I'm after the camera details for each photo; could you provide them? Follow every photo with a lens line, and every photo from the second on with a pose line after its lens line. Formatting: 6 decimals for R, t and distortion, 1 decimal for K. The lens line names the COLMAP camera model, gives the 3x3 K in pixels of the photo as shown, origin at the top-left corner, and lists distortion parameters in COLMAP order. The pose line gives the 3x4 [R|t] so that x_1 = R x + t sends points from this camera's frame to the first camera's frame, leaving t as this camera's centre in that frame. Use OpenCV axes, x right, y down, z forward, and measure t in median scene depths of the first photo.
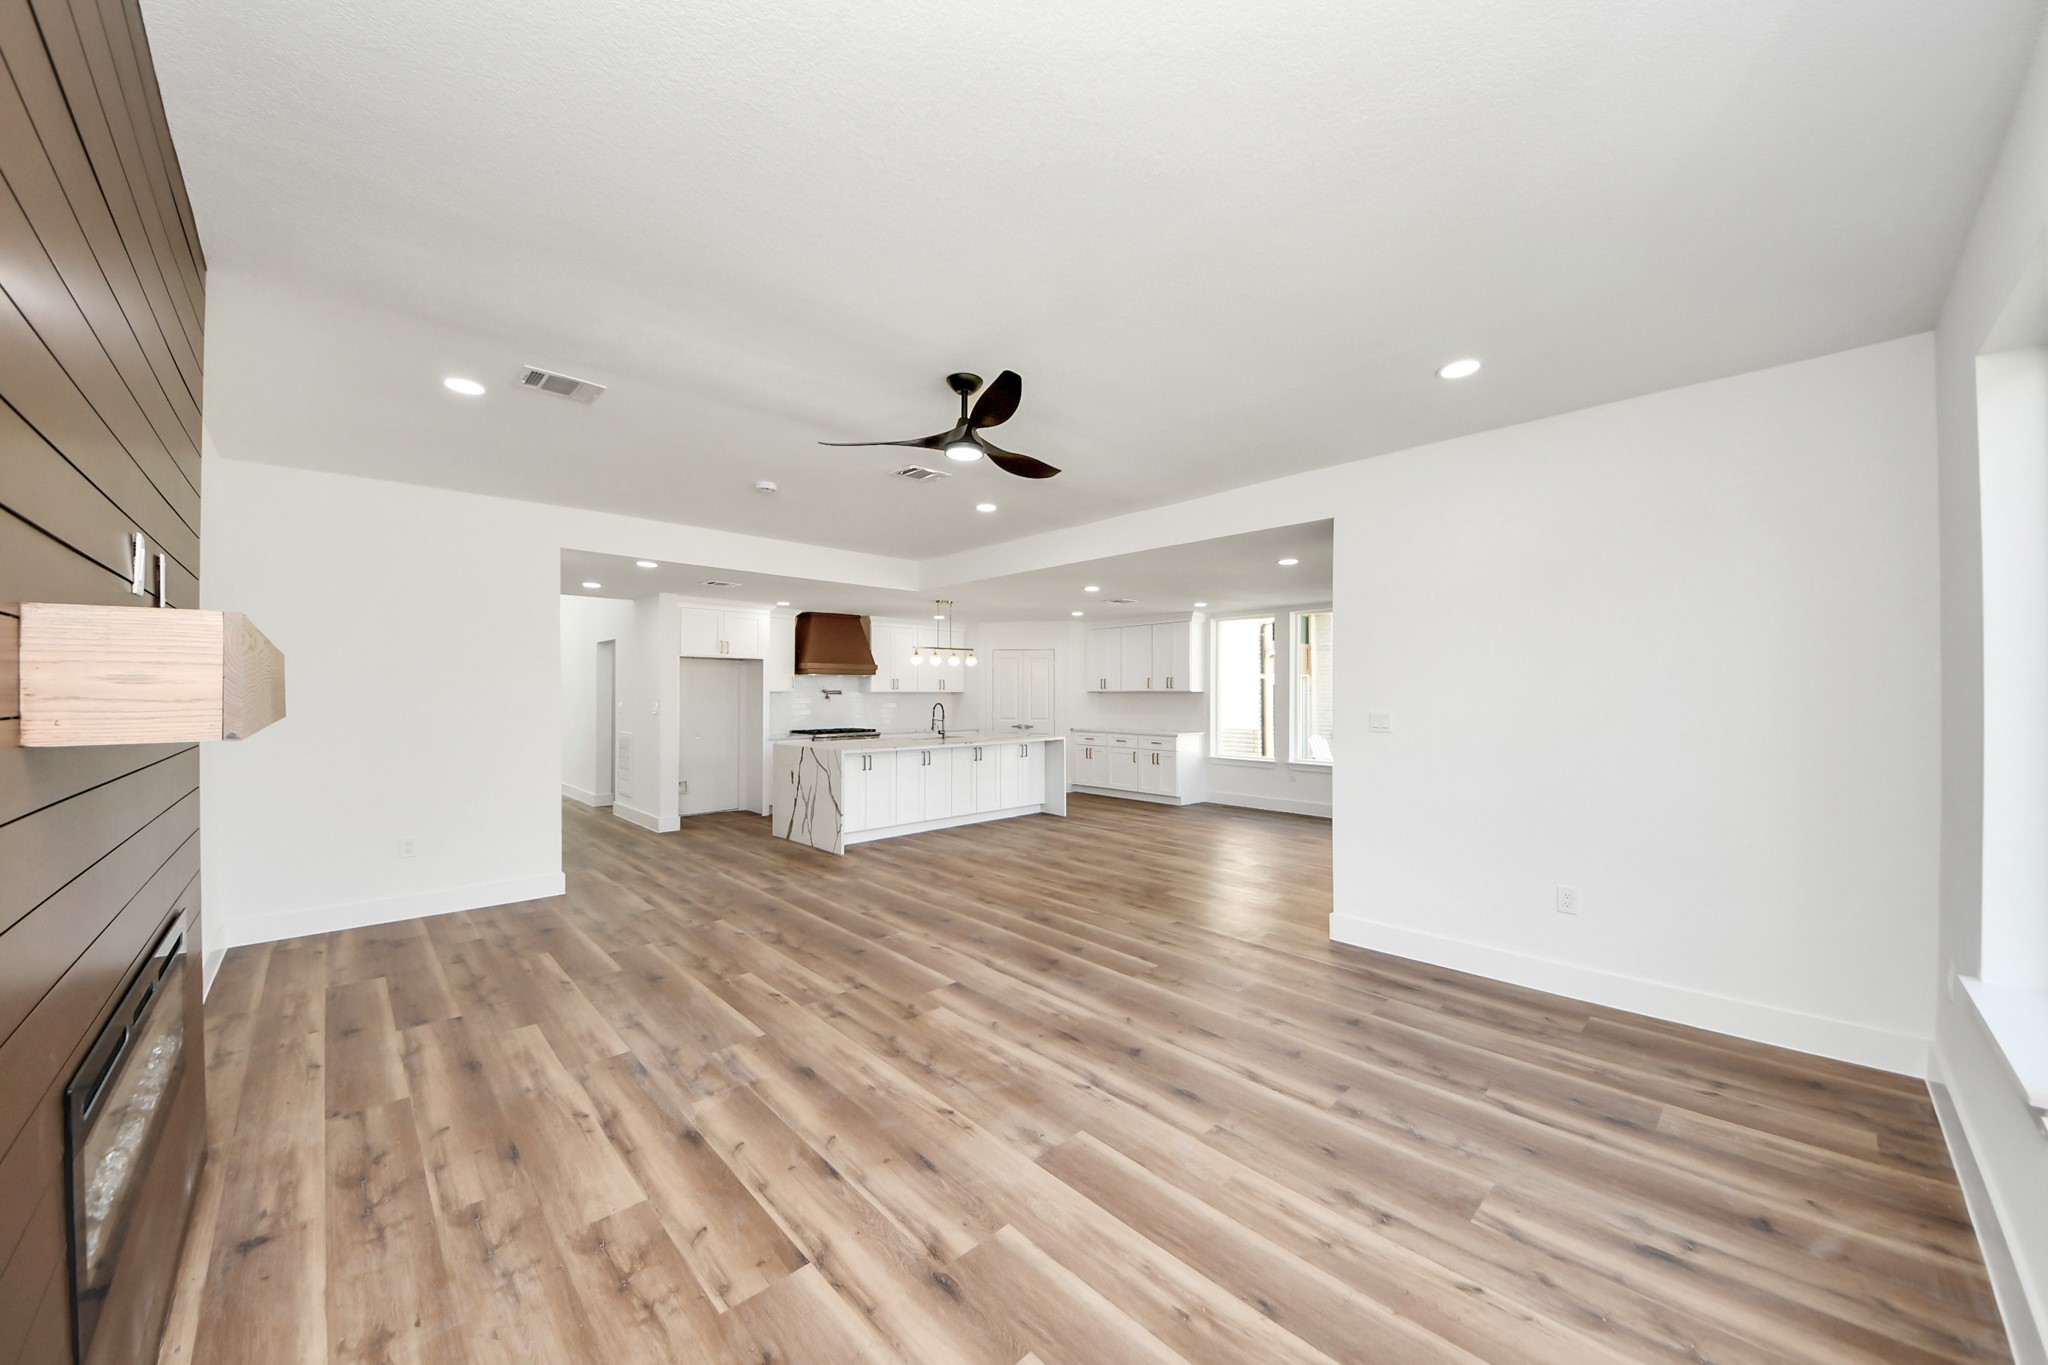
lens RADIAL K [[776.5, 0, 1051.8], [0, 776.5, 686.0], [0, 0, 1]] dist [0.050409, -0.031469]
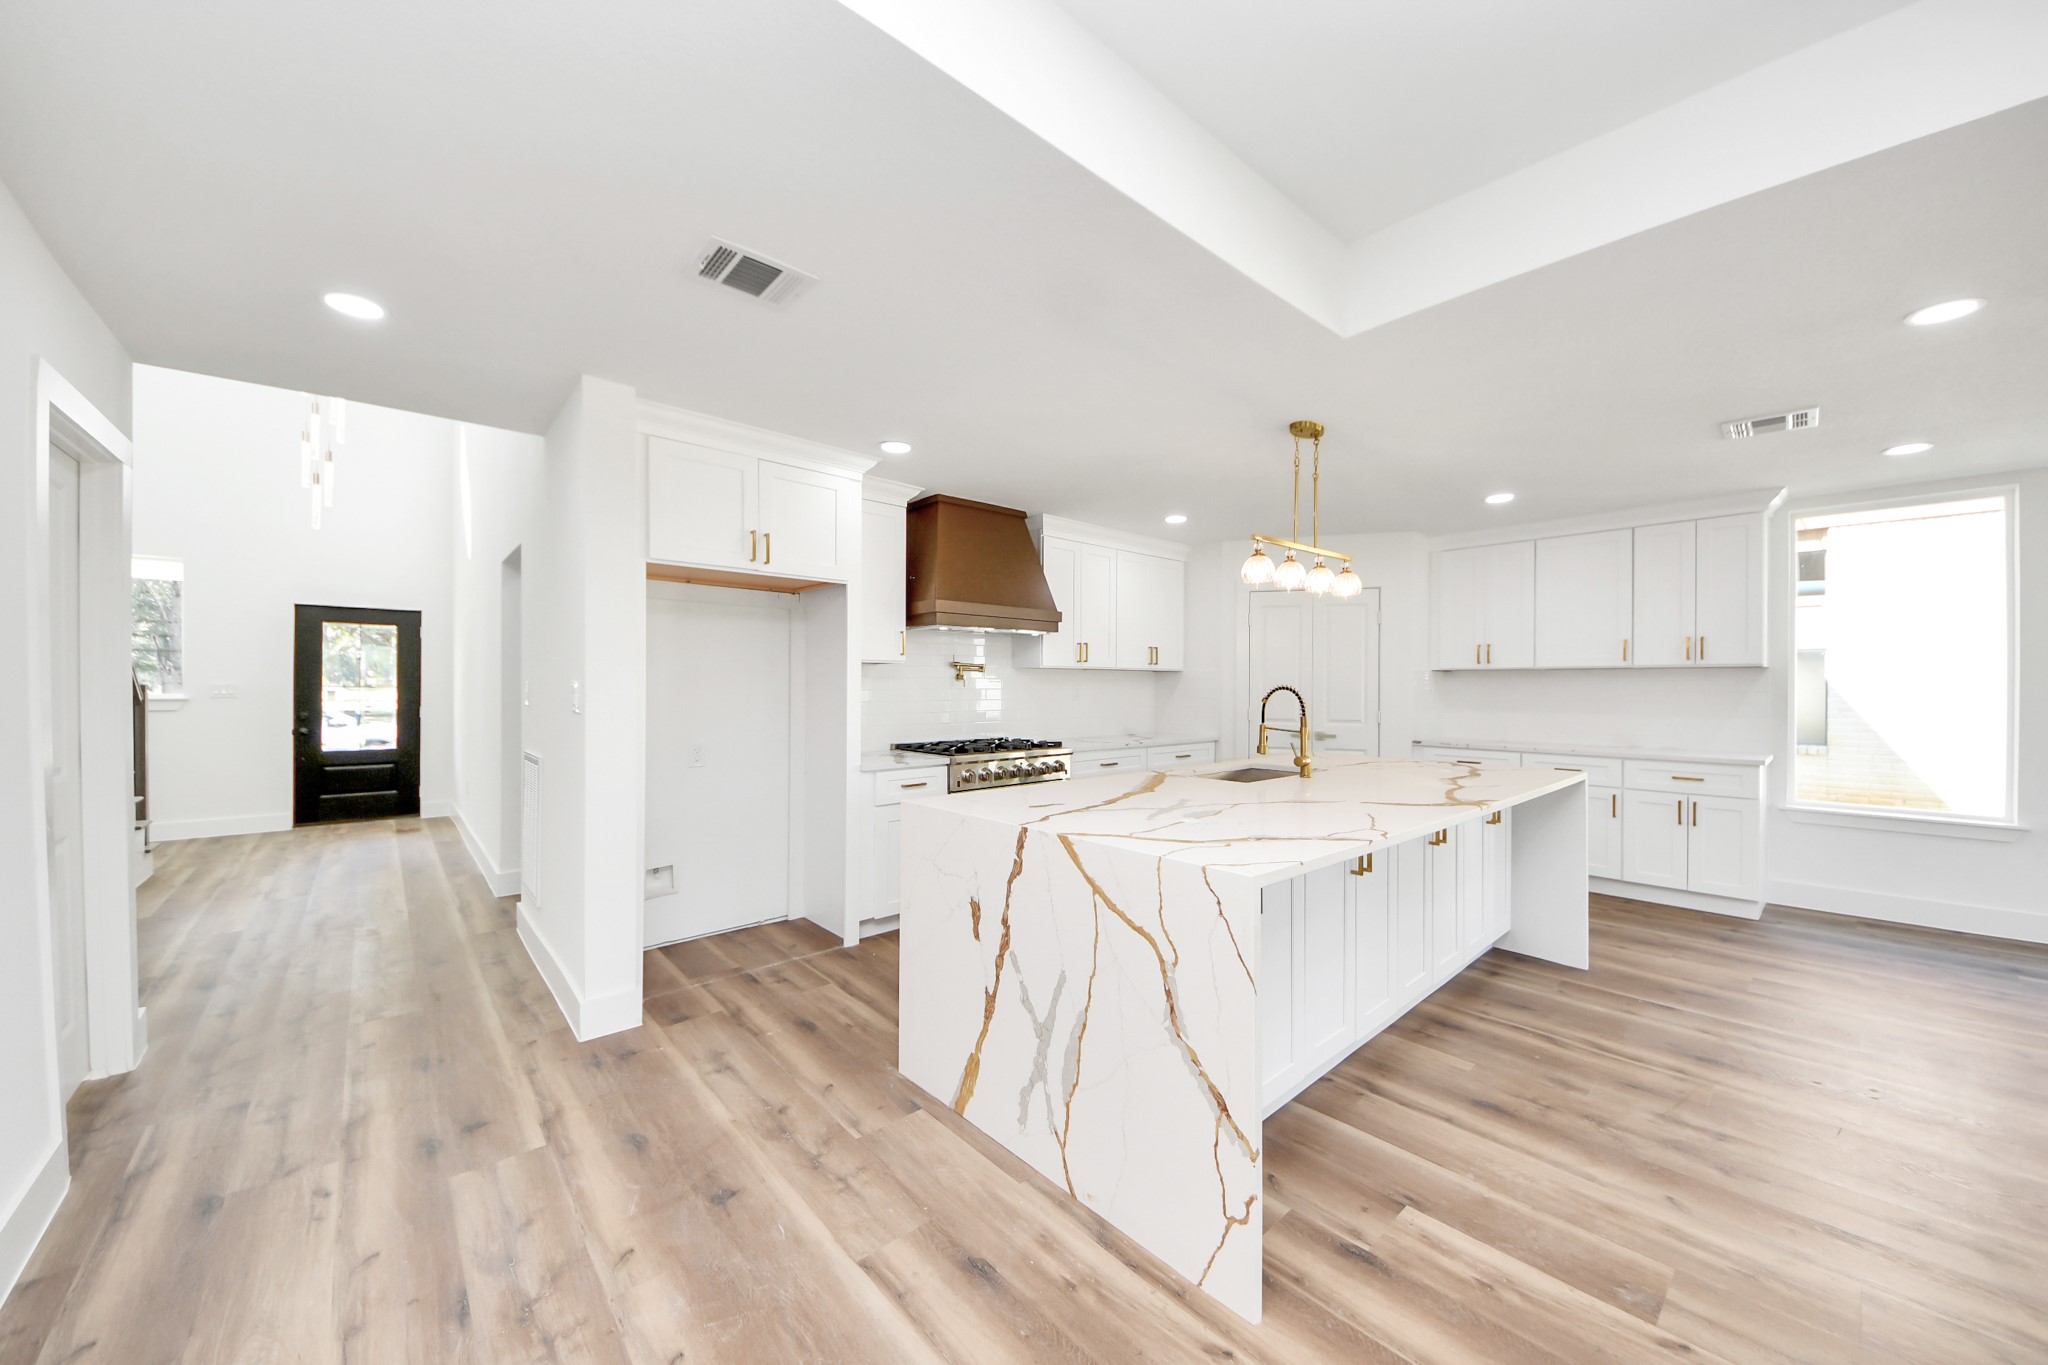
lens RADIAL K [[776.5, 0, 1051.8], [0, 776.5, 686.0], [0, 0, 1]] dist [0.050409, -0.031469]
pose [[0.999165, 0.004882, -0.040554, -0.217924], [-0.004650, 0.999972, 0.005819, 0.018523], [0.040581, -0.005626, 0.999160, 0.523272]]
